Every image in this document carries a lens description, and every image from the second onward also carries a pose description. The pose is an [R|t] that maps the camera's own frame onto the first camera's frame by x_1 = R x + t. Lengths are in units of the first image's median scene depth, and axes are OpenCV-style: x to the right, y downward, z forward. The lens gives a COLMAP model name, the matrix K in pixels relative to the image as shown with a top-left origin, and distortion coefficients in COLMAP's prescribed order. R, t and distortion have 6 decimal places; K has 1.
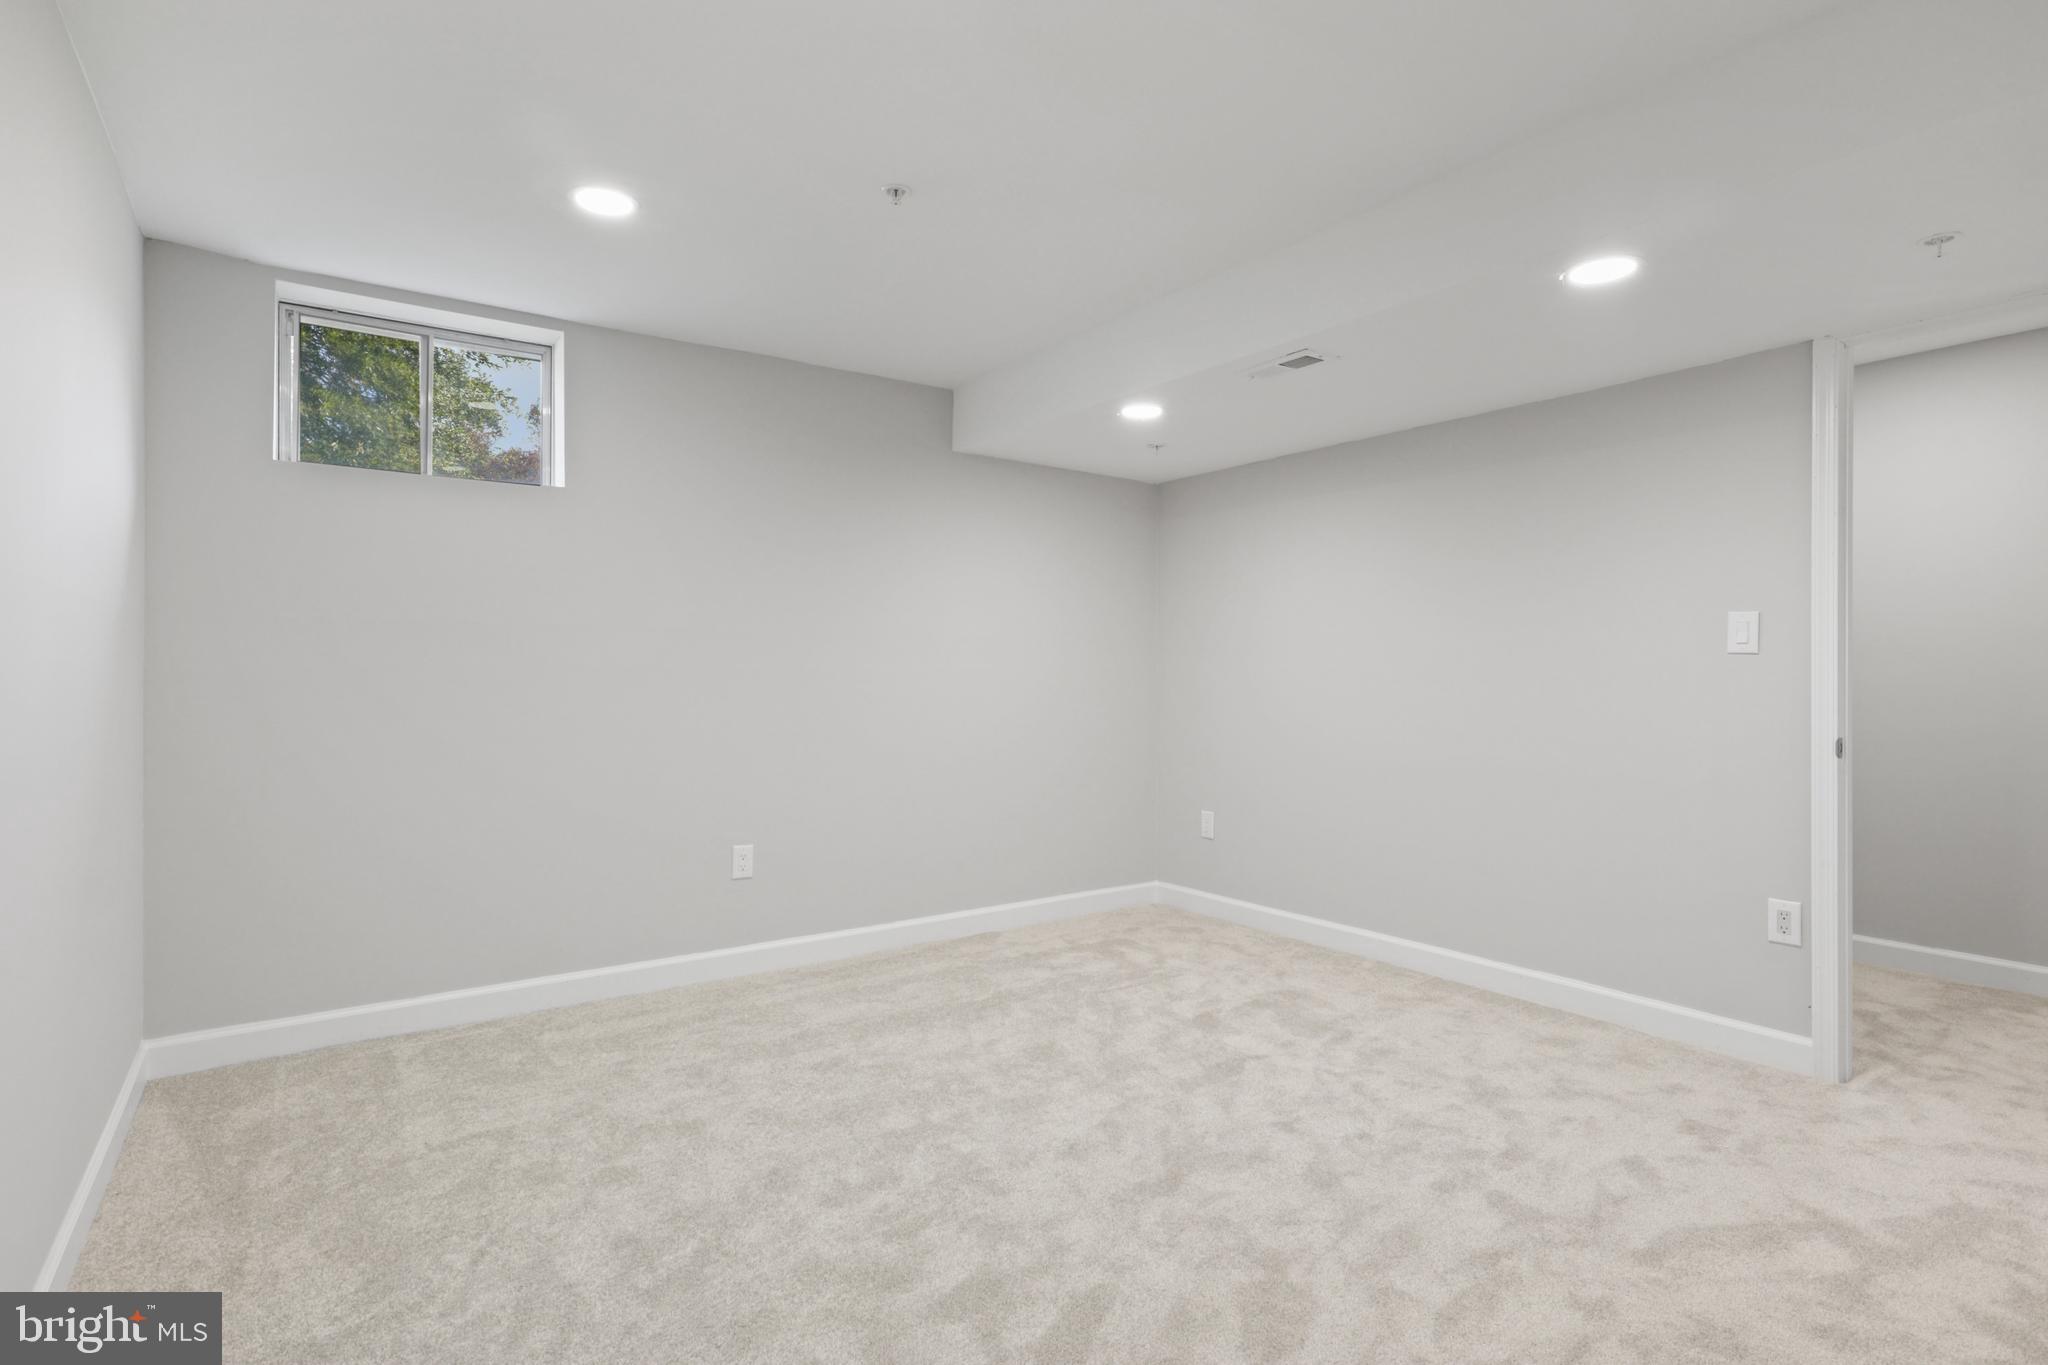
lens RADIAL K [[1018.3, 0, 1028.4], [0, 1018.3, 675.6], [0, 0, 1]] dist [-0.015077, 0.007547]
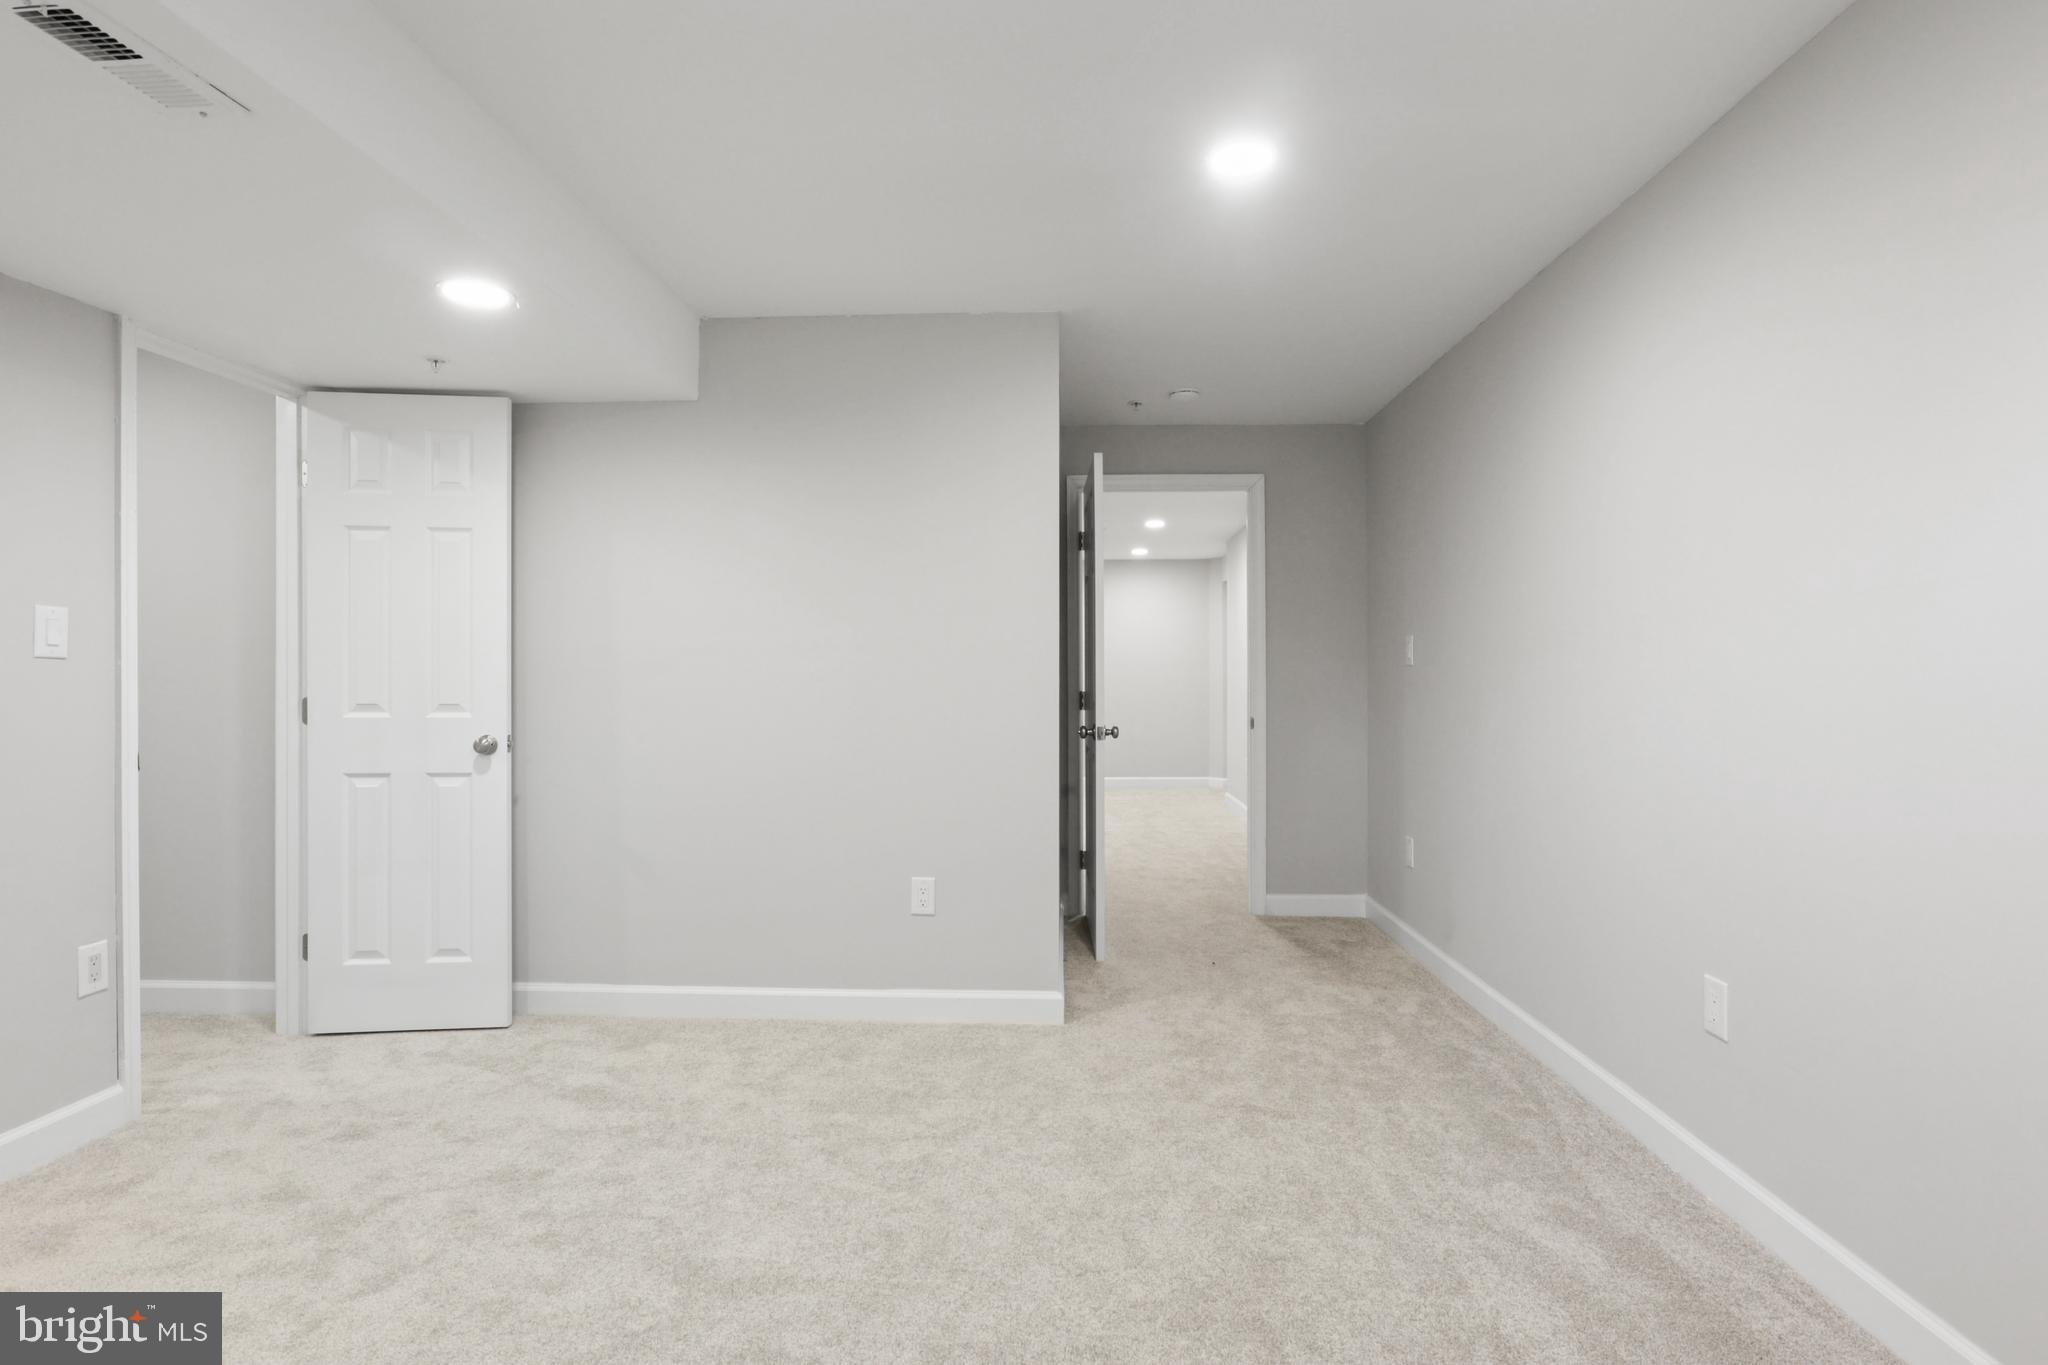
lens RADIAL K [[1018.3, 0, 1026.5], [0, 1018.3, 684.5], [0, 0, 1]] dist [-0.015077, 0.007547]
pose [[-0.787251, -0.003635, 0.616622, -0.424592], [-0.000732, 0.999987, 0.004961, -0.005314], [-0.616632, 0.003455, -0.787244, 1.201434]]
